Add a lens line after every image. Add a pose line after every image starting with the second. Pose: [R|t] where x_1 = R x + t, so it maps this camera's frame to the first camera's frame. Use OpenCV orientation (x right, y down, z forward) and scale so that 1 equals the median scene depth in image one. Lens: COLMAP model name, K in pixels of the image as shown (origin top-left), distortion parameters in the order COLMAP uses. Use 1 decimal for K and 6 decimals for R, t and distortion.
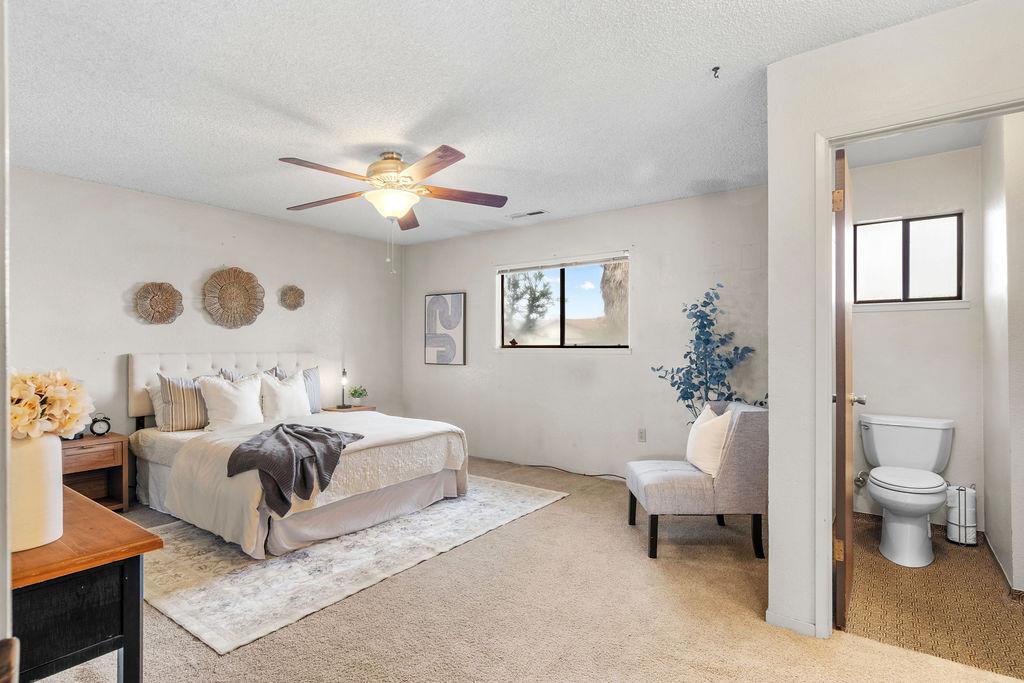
lens RADIAL K [[523.5, 0, 514.2], [0, 523.5, 346.7], [0, 0, 1]] dist [0.002500, -0.000211]
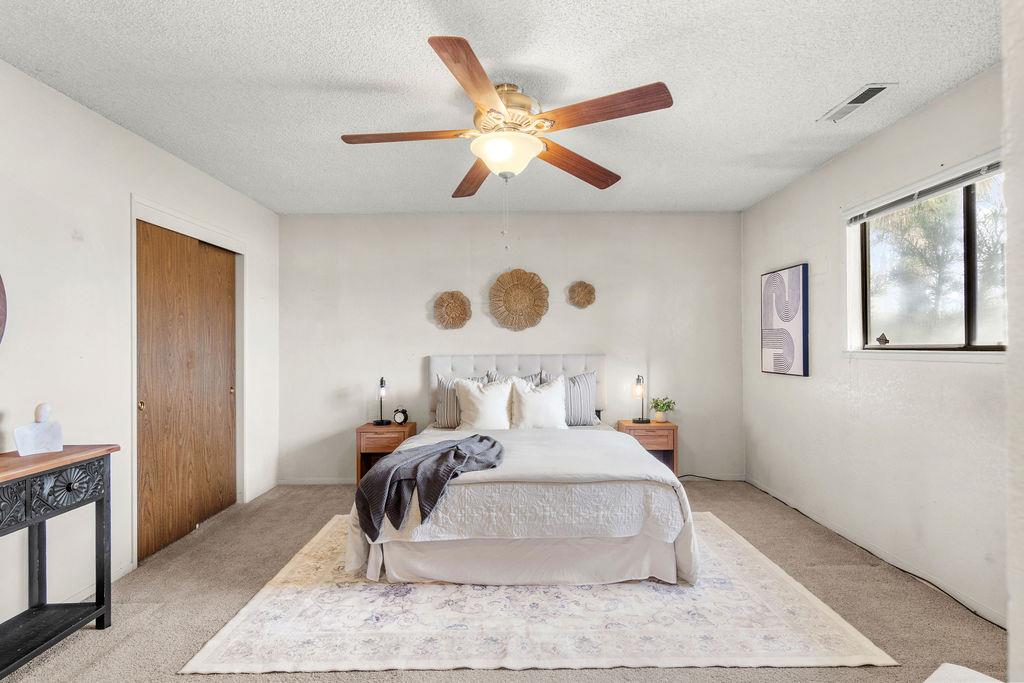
lens RADIAL K [[523.5, 0, 514.2], [0, 523.5, 346.7], [0, 0, 1]] dist [0.002500, -0.000211]
pose [[0.592853, -0.003313, -0.805304, 0.303386], [0.004678, 0.999989, -0.000670, -0.004344], [0.805297, -0.003370, 0.592862, 0.479920]]
